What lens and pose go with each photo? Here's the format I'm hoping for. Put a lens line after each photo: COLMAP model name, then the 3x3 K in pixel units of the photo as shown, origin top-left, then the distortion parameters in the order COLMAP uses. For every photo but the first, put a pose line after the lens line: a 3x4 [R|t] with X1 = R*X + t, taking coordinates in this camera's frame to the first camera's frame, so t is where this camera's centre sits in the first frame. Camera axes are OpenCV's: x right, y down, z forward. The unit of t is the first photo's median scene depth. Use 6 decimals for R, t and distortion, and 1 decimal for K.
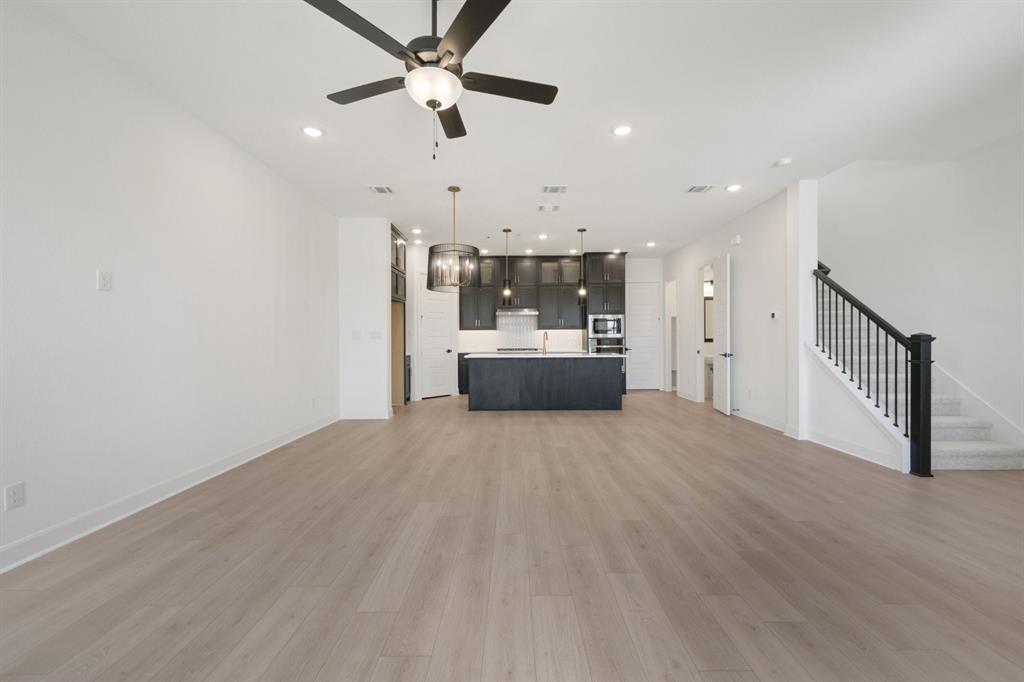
lens RADIAL K [[411.4, 0, 512.0], [0, 411.4, 341.0], [0, 0, 1]] dist [-0.000543, -0.000053]
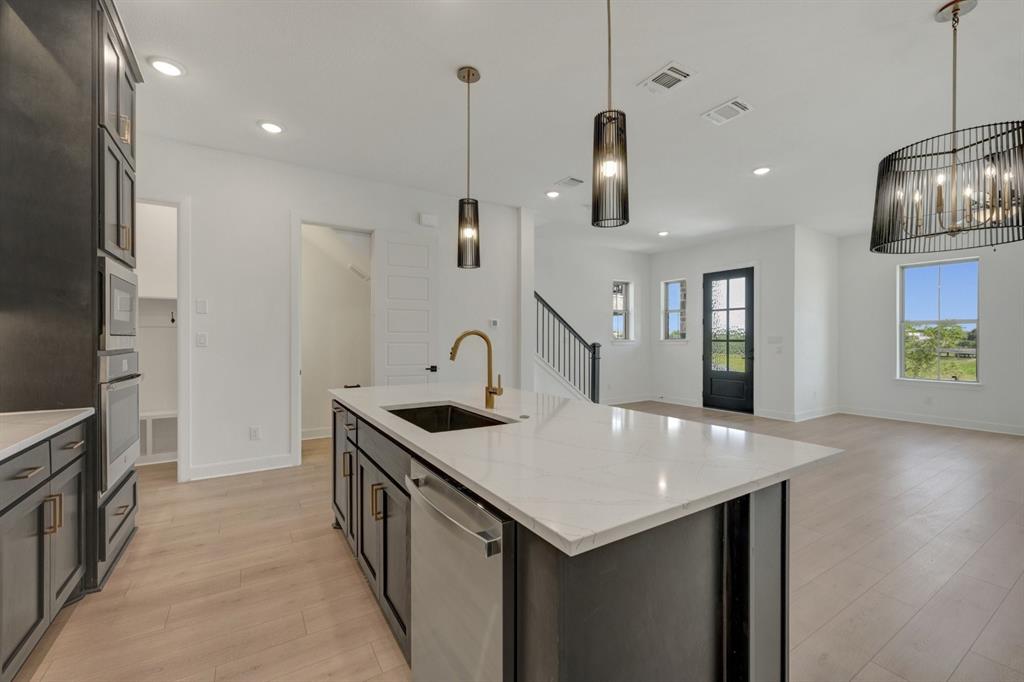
lens RADIAL K [[421.1, 0, 514.4], [0, 421.1, 339.6], [0, 0, 1]] dist [0.001963, 0.000215]
pose [[-0.540888, 0.001500, 0.841093, -0.189832], [0.004145, 0.999991, 0.000883, -0.017527], [-0.841085, 0.003964, -0.540889, 1.180037]]
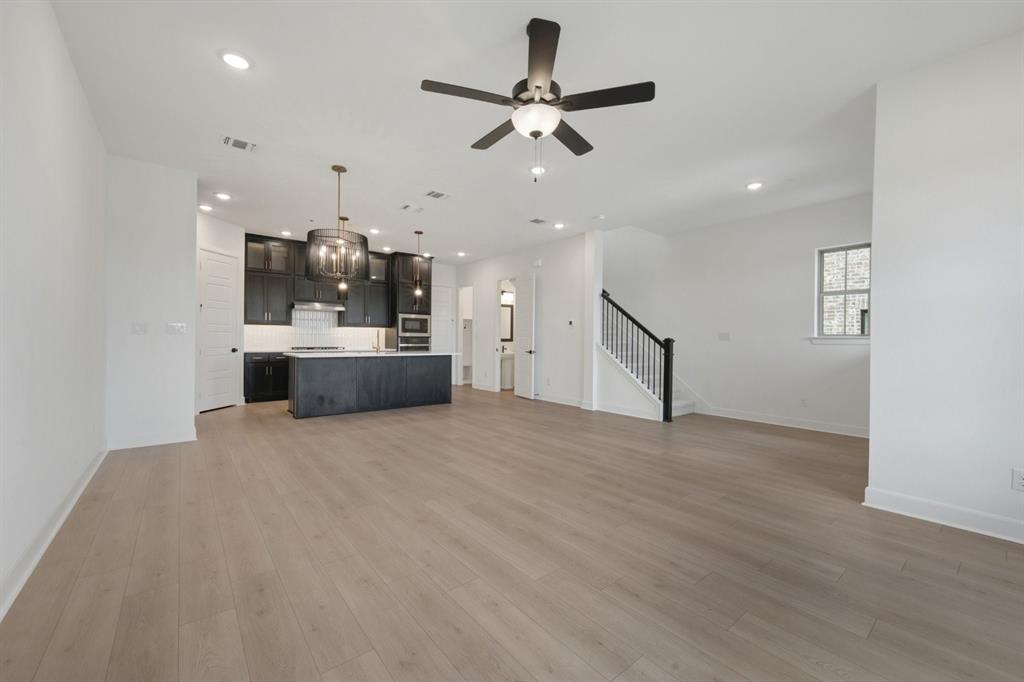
lens RADIAL K [[413.3, 0, 514.3], [0, 413.3, 337.2], [0, 0, 1]] dist [-0.001328, 0.000076]
pose [[0.773167, 0.015279, 0.634019, -0.299556], [-0.011261, 0.999883, -0.010363, 0.002074], [-0.634103, 0.000873, 0.773248, 0.042706]]
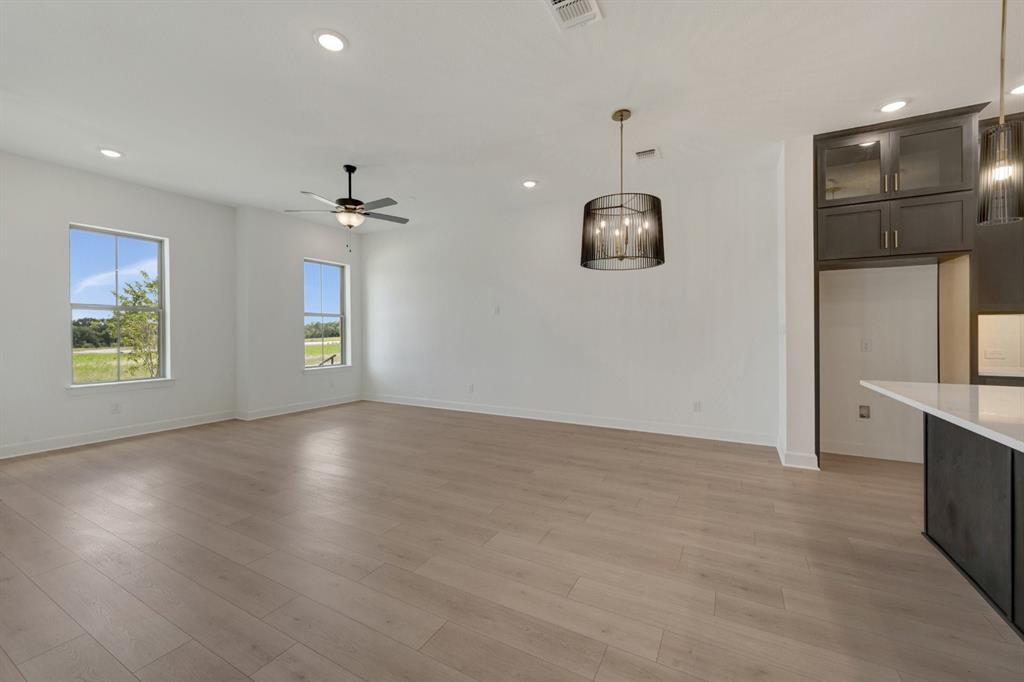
lens RADIAL K [[407.5, 0, 511.0], [0, 407.5, 331.1], [0, 0, 1]] dist [0.000591, -0.000089]
pose [[-0.477551, 0.004015, -0.878595, 0.385681], [0.000527, 0.999991, 0.004283, -0.013939], [0.878604, 0.001582, -0.477549, 0.839612]]
